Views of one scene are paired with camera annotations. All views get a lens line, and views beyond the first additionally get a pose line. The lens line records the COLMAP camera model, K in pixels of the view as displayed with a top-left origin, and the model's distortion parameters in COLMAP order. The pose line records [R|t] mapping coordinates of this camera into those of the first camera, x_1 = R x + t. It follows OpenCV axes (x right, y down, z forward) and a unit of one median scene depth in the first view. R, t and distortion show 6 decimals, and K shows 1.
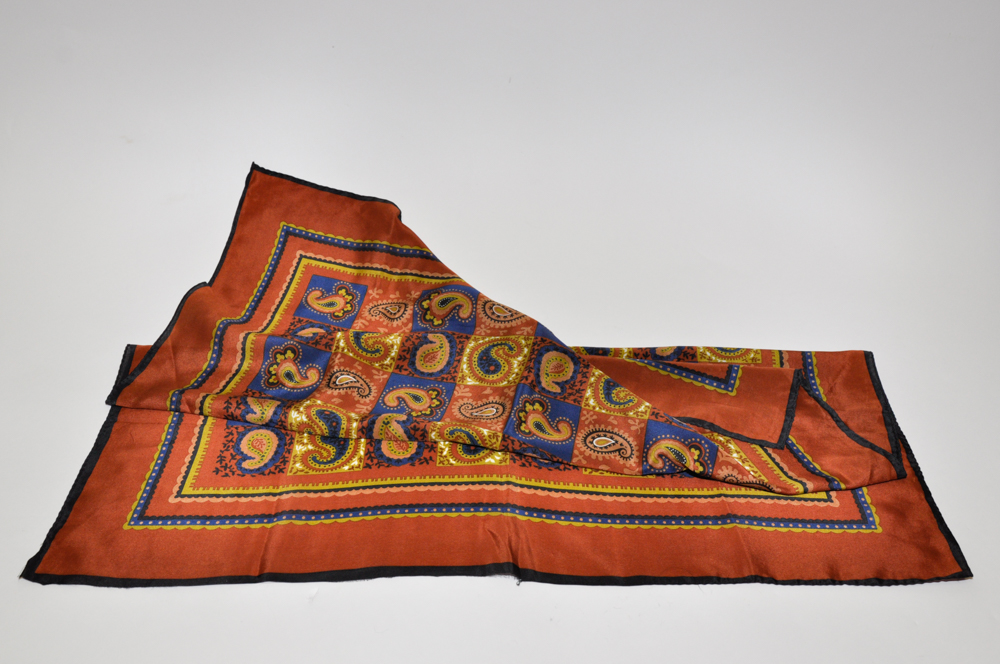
lens RADIAL K [[785.1, 0, 500.0], [0, 785.1, 332.0], [0, 0, 1]] dist [-0.117024, 0.048127]
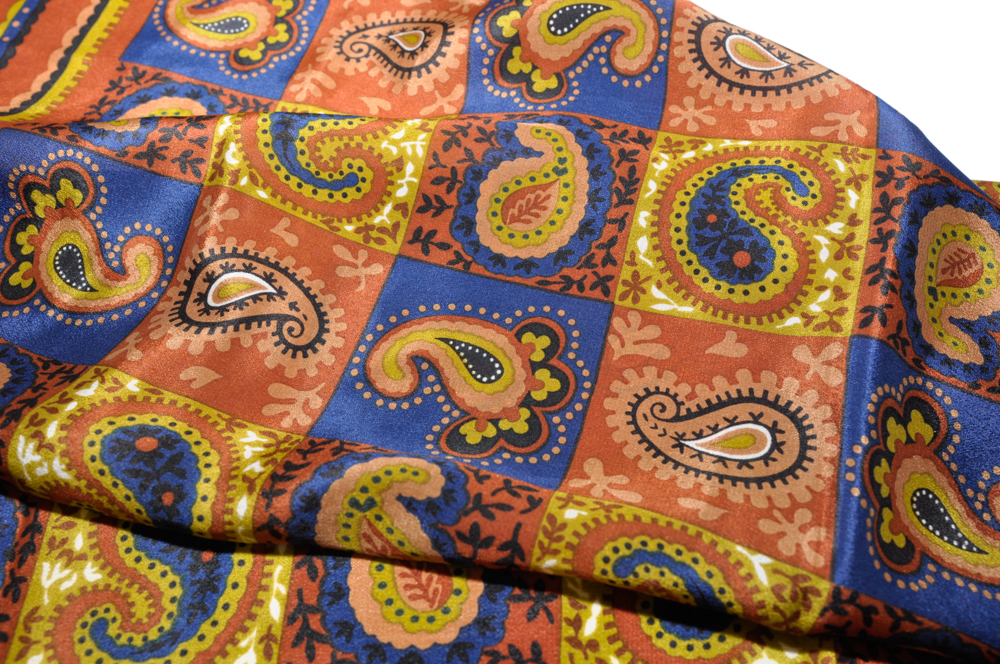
lens RADIAL K [[785.1, 0, 500.0], [0, 785.1, 332.0], [0, 0, 1]] dist [-0.117024, 0.048127]
pose [[0.997688, 0.038990, -0.055668, -0.082036], [-0.019450, 0.948620, 0.315820, -0.017014], [0.065122, -0.314007, 0.947185, 0.718462]]
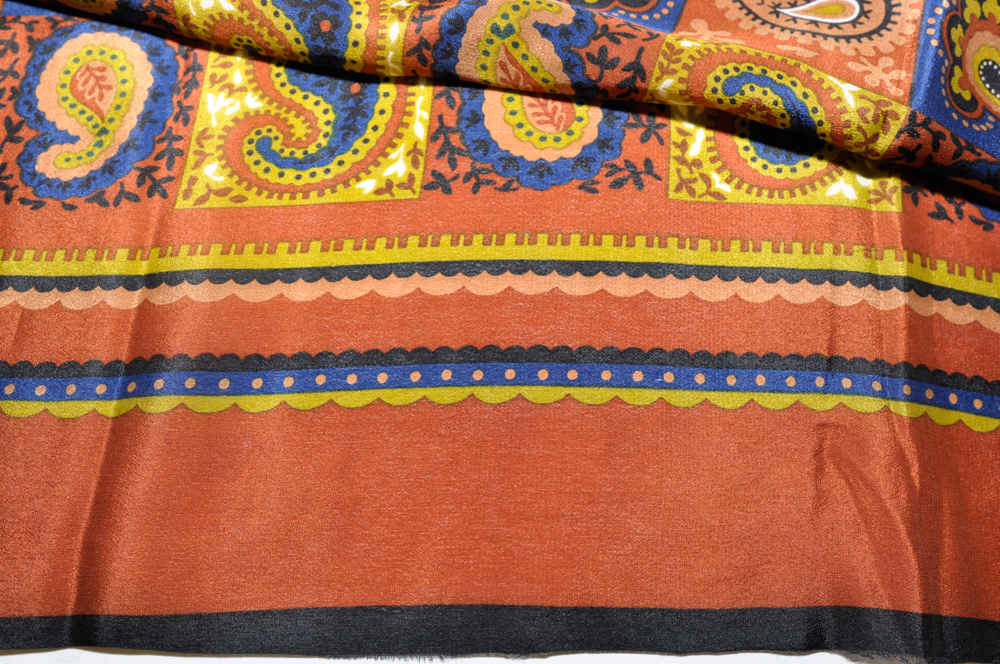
lens RADIAL K [[785.1, 0, 500.0], [0, 785.1, 332.0], [0, 0, 1]] dist [-0.117024, 0.048127]
pose [[0.995195, 0.085480, -0.047753, -0.113884], [-0.044330, 0.828209, 0.558663, 0.045251], [0.087304, -0.553862, 0.828019, 0.646953]]
